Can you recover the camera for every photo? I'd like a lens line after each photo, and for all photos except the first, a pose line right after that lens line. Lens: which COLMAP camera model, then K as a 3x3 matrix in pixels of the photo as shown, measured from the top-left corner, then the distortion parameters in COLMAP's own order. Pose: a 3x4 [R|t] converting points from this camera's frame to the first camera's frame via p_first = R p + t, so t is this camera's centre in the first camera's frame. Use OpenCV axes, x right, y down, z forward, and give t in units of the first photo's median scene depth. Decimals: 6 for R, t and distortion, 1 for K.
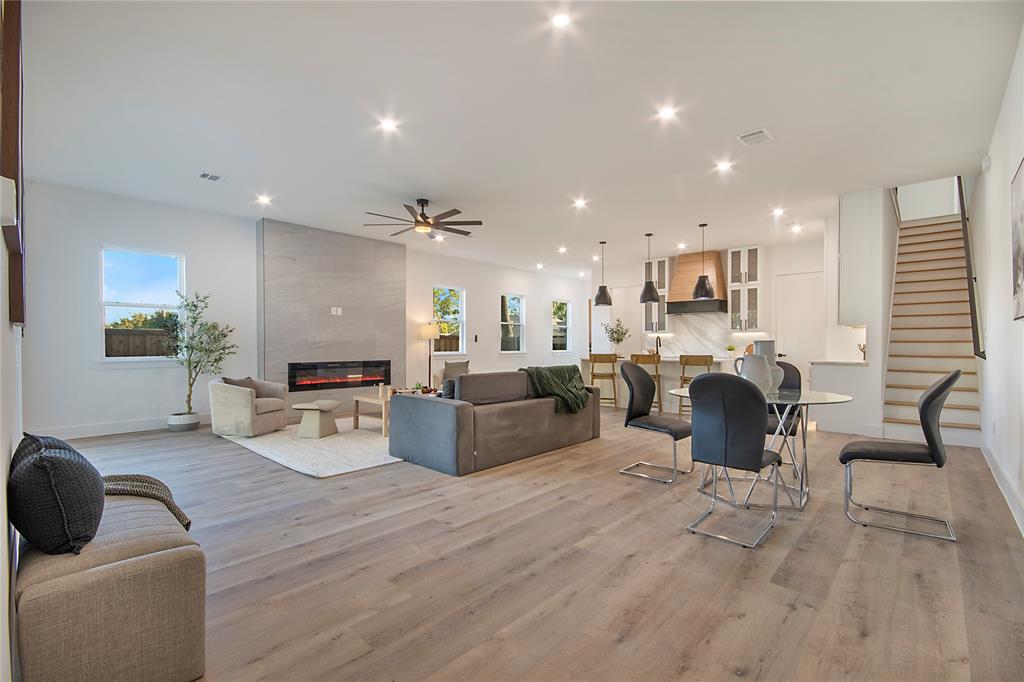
lens RADIAL K [[459.5, 0, 518.5], [0, 459.5, 341.3], [0, 0, 1]] dist [0.000927, 0.000411]
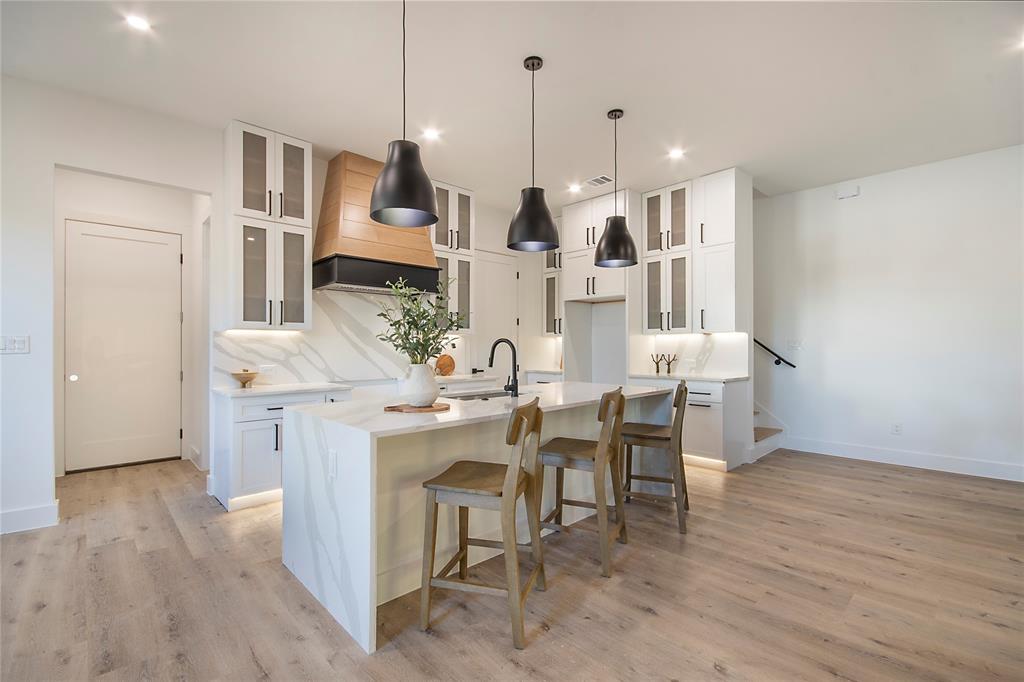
lens RADIAL K [[457.7, 0, 516.1], [0, 457.7, 348.5], [0, 0, 1]] dist [-0.001273, -0.000397]
pose [[0.059449, -0.003251, 0.998226, -0.078982], [-0.001686, 0.999993, 0.003357, -0.003289], [-0.998230, -0.001883, 0.059443, 0.868033]]
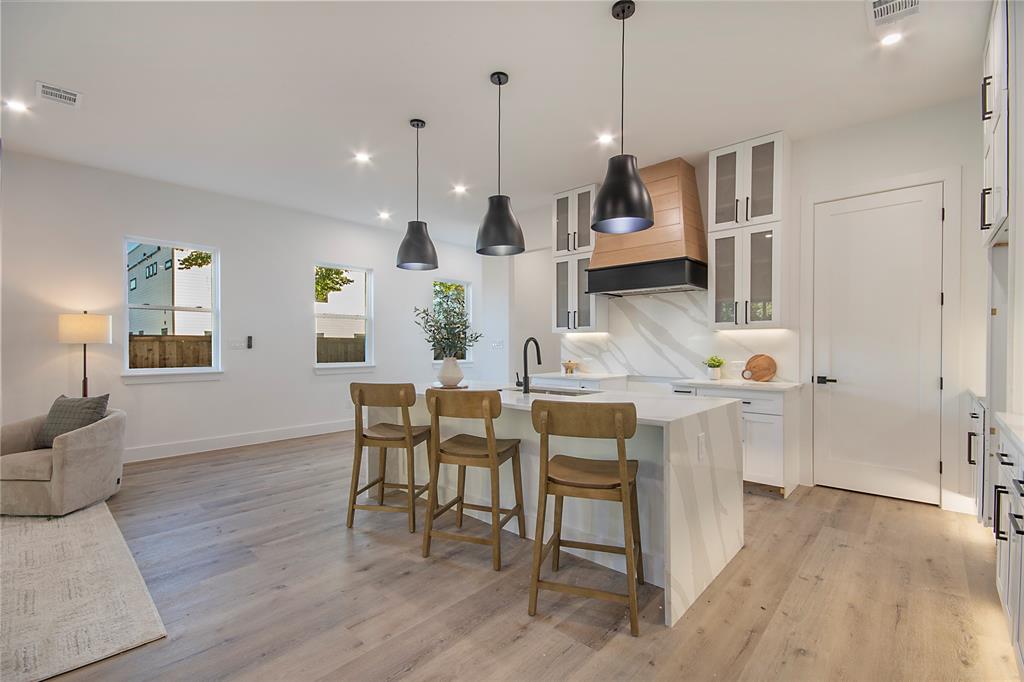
lens RADIAL K [[457.7, 0, 516.1], [0, 457.7, 348.5], [0, 0, 1]] dist [-0.001273, -0.000397]
pose [[0.999989, -0.000643, 0.004672, 0.256115], [0.000597, 0.999952, 0.009785, -0.004332], [-0.004678, -0.009782, 0.999941, 0.530973]]
